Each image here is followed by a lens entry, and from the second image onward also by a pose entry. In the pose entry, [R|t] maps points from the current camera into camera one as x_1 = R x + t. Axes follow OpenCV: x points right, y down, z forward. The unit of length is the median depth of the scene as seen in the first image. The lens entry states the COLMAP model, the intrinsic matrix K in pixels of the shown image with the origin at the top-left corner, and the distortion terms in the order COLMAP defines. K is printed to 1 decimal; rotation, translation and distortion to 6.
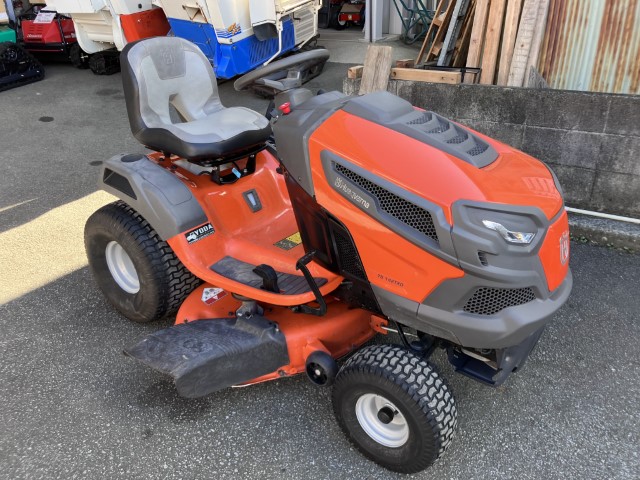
lens RADIAL K [[525.4, 0, 318.6], [0, 525.4, 241.1], [0, 0, 1]] dist [0.009352, -0.002926]
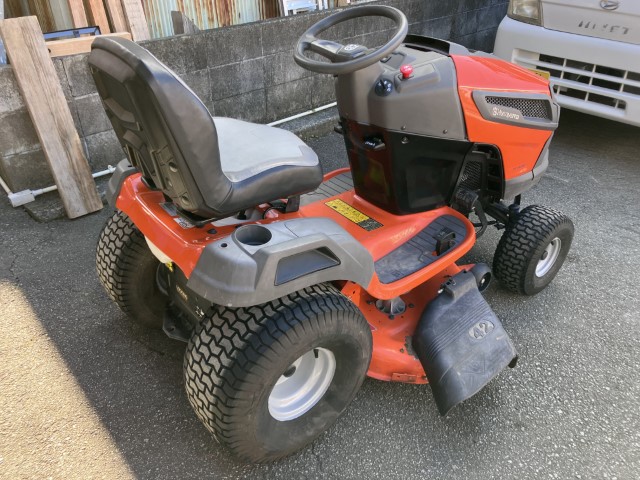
lens RADIAL K [[525.4, 0, 318.3], [0, 525.4, 242.0], [0, 0, 1]] dist [0.009352, -0.002926]
pose [[0.251244, -0.509333, 0.823077, -0.604234], [0.425258, 0.821971, 0.378838, -0.250174], [-0.869501, 0.254839, 0.423114, 0.483040]]
